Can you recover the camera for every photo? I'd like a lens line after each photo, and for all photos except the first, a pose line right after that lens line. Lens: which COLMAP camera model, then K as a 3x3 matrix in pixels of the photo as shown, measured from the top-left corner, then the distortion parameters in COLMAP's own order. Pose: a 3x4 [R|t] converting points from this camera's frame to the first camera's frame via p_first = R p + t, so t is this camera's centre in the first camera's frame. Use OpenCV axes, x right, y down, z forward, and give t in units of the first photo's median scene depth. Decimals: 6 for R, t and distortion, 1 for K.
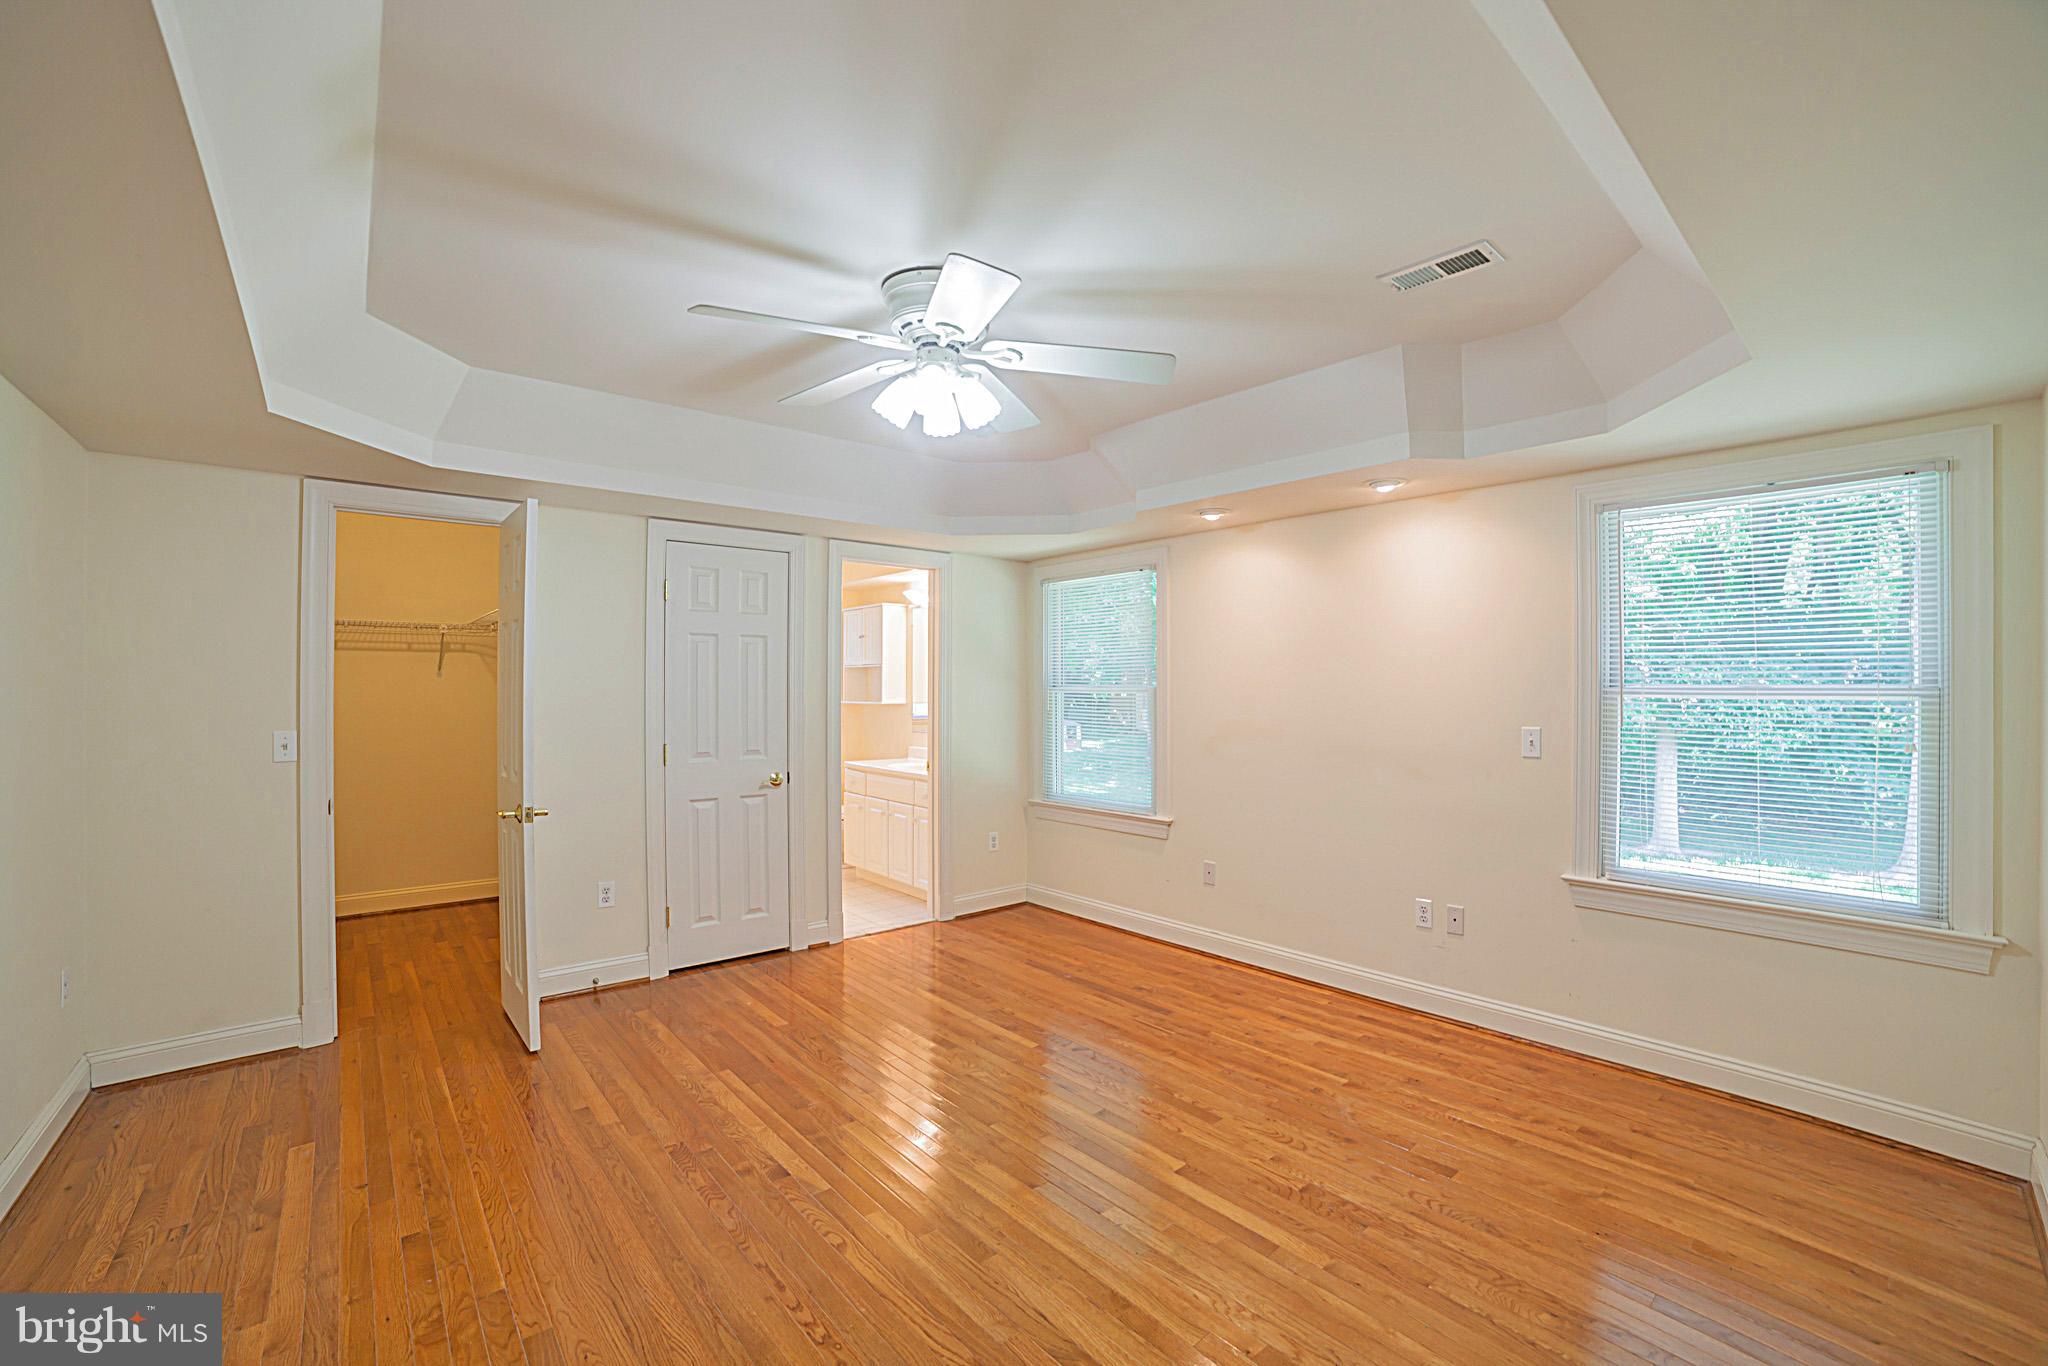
lens RADIAL K [[833.1, 0, 1015.4], [0, 833.1, 689.9], [0, 0, 1]] dist [-0.109966, 0.037812]
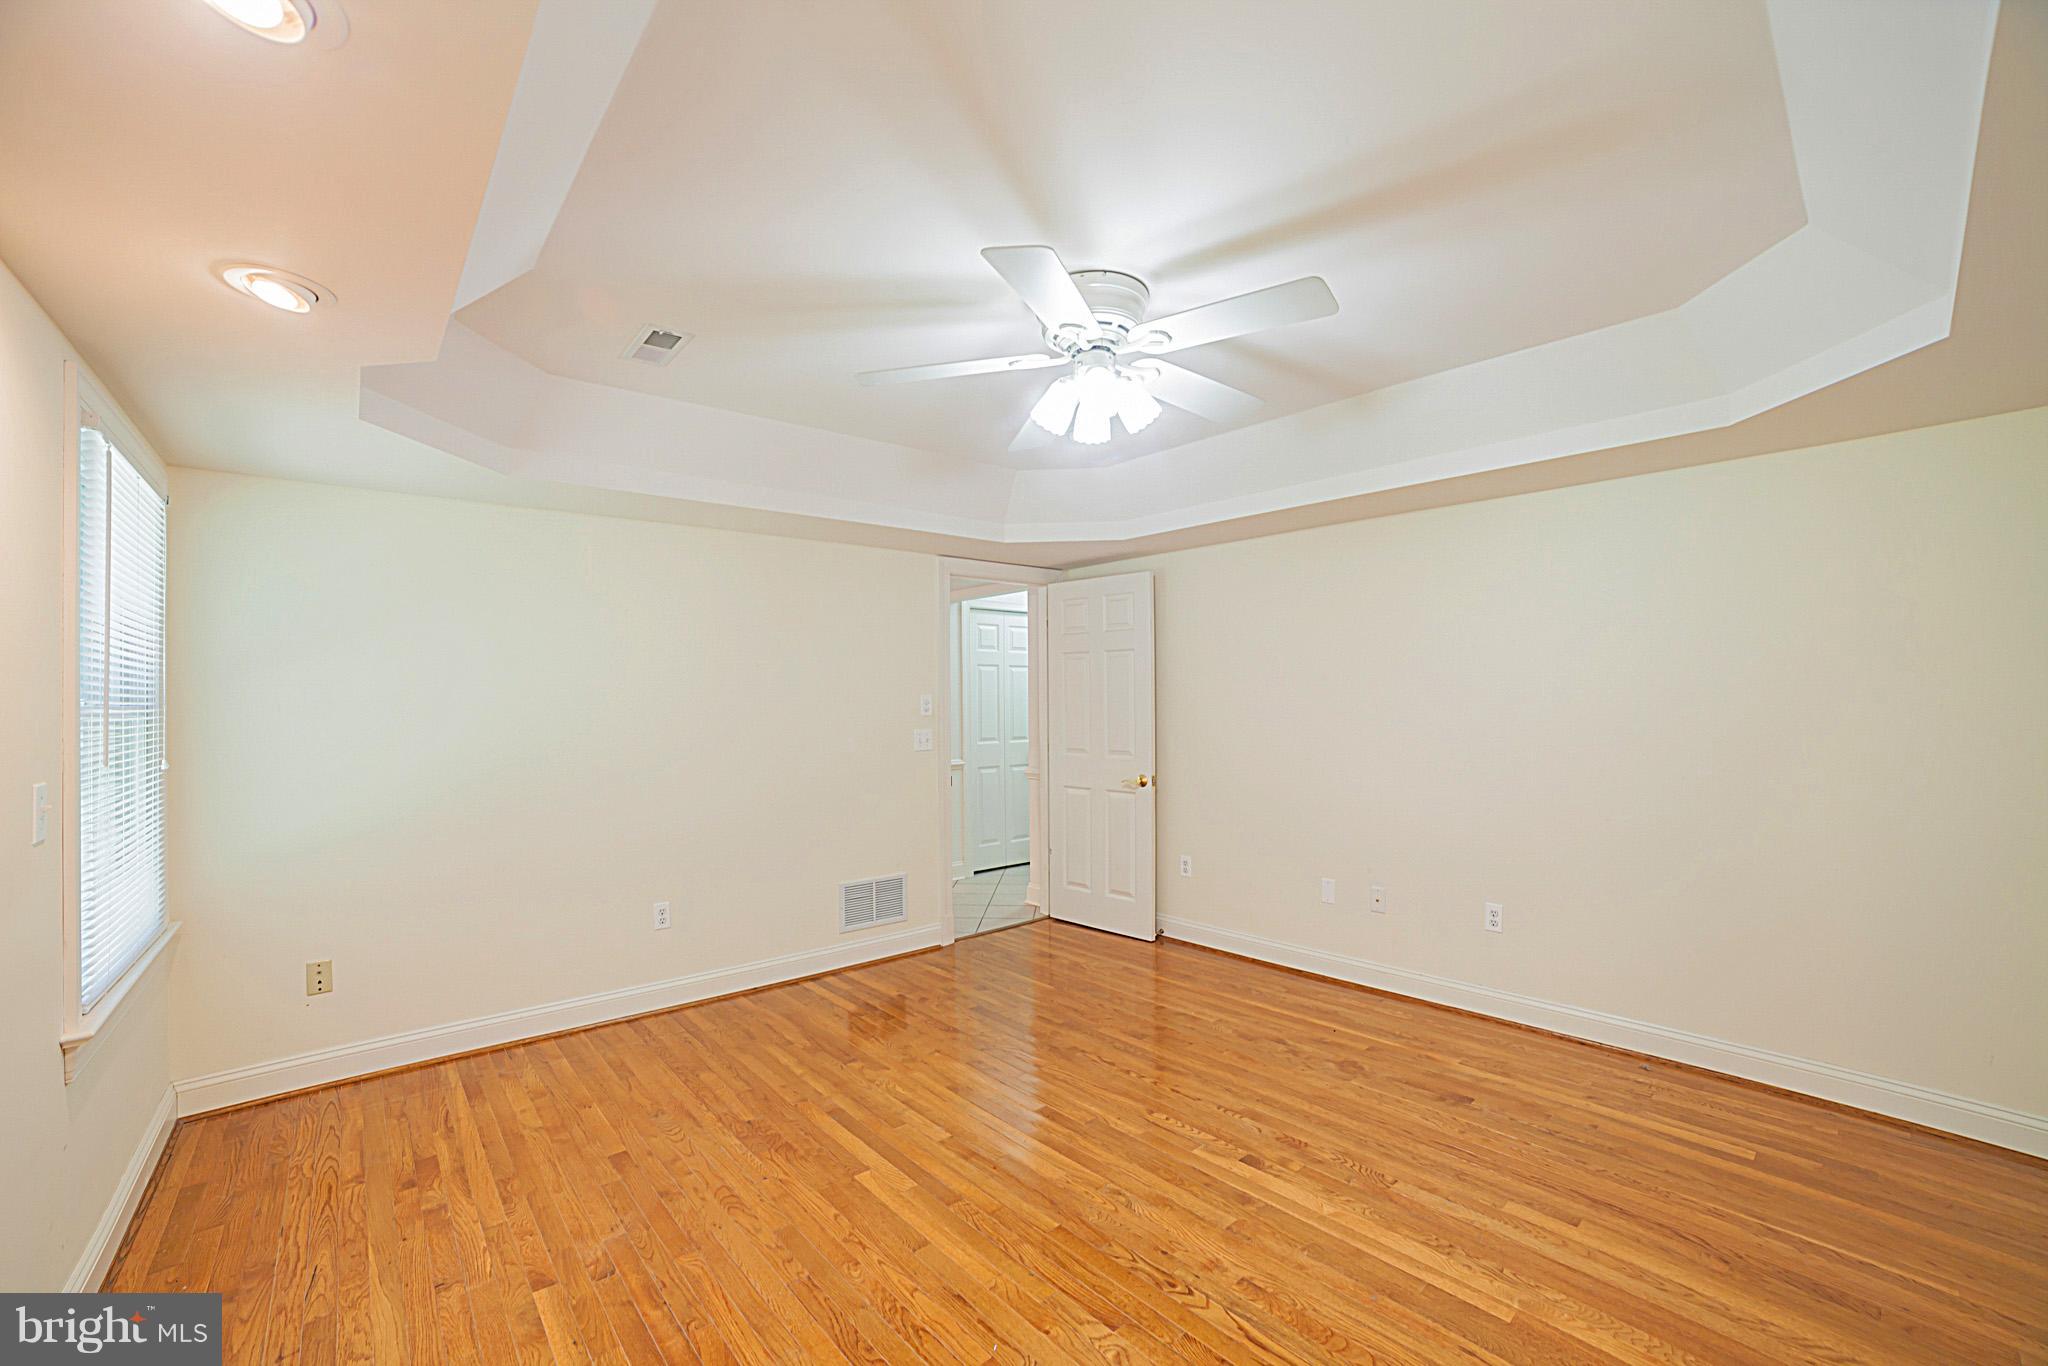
lens RADIAL K [[833.1, 0, 1015.4], [0, 833.1, 689.9], [0, 0, 1]] dist [-0.109966, 0.037812]
pose [[-0.999598, 0.013058, -0.025158, 0.028910], [0.013224, 0.999892, -0.006440, -0.005939], [0.025071, -0.006770, -0.999663, 1.971943]]
